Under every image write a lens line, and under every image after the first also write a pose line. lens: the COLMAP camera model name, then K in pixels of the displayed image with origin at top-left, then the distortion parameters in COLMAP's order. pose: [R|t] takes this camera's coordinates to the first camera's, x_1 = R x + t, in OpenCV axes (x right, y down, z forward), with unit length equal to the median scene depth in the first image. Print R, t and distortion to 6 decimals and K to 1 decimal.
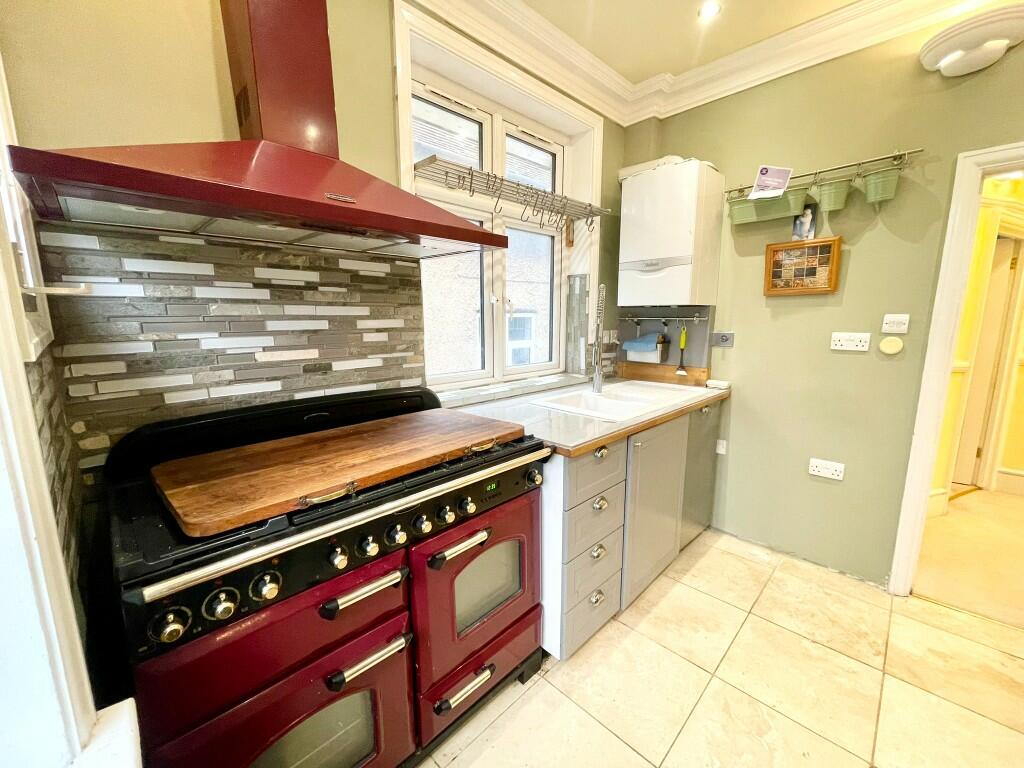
lens RADIAL K [[411.9, 0, 518.2], [0, 411.9, 385.4], [0, 0, 1]] dist [-0.005415, 0.000044]
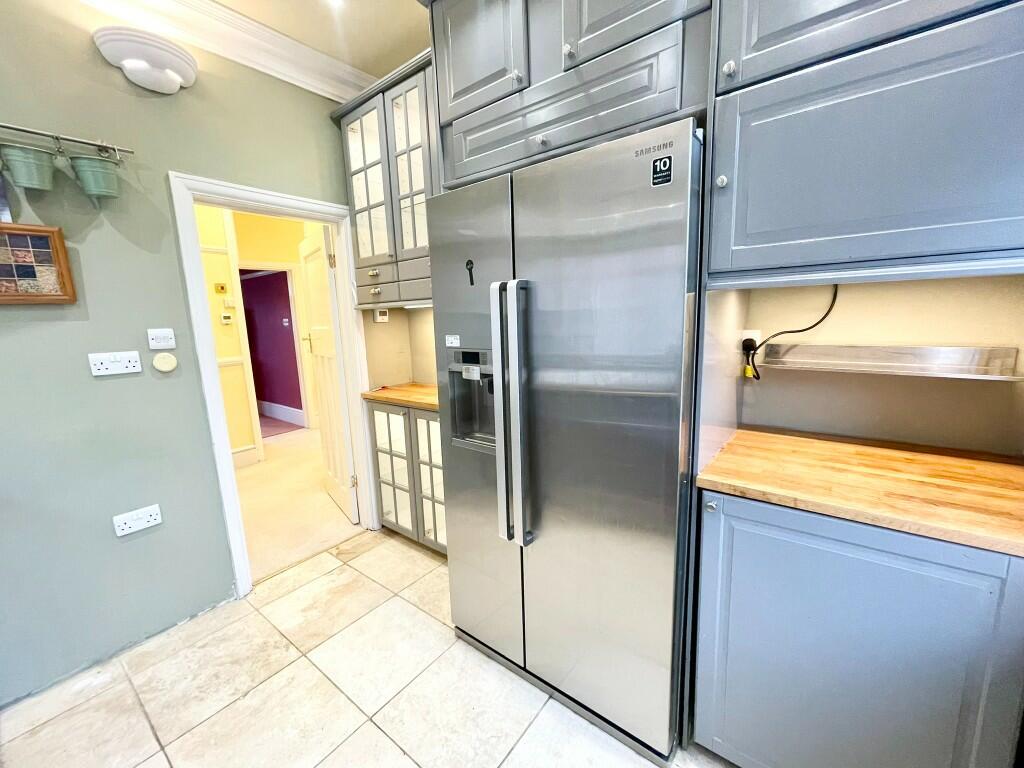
lens RADIAL K [[411.9, 0, 513.9], [0, 411.9, 386.8], [0, 0, 1]] dist [-0.005415, 0.000044]
pose [[-0.118781, -0.160956, 0.979788, -0.121570], [0.195229, 0.963725, 0.181986, -0.071555], [-0.973538, 0.212900, -0.083049, 0.395009]]
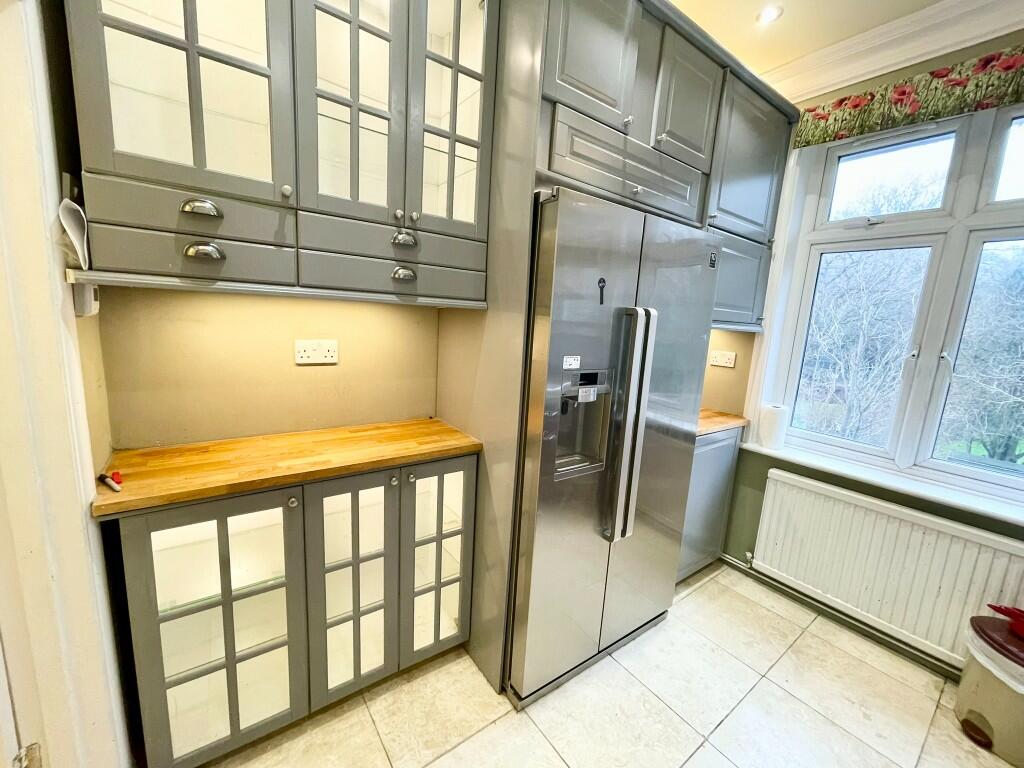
lens RADIAL K [[411.9, 0, 509.9], [0, 411.9, 386.5], [0, 0, 1]] dist [-0.005415, 0.000044]
pose [[-0.985891, -0.081815, 0.146034, 0.743845], [-0.029752, 0.944170, 0.328111, -0.234404], [-0.164725, 0.319137, -0.933283, 1.162687]]
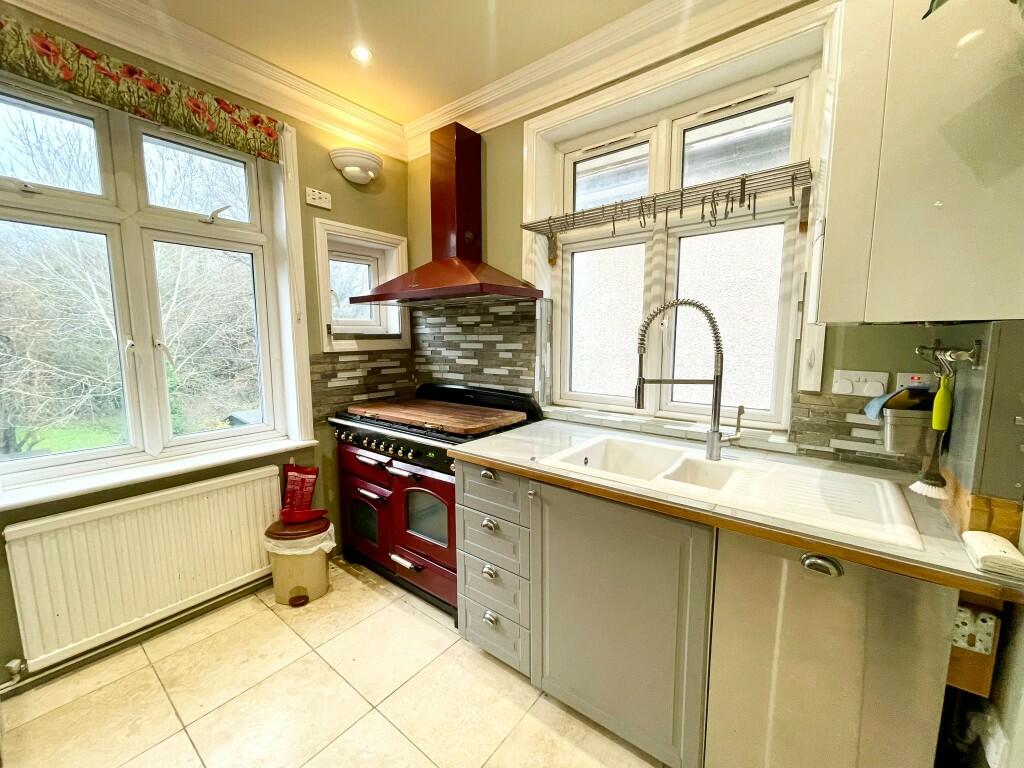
lens RADIAL K [[411.9, 0, 513.0], [0, 411.9, 387.1], [0, 0, 1]] dist [-0.005415, 0.000044]
pose [[0.112772, 0.121155, -0.986207, 1.069229], [-0.162581, 0.981411, 0.101975, -0.149326], [0.980230, 0.148839, 0.130373, 0.790179]]
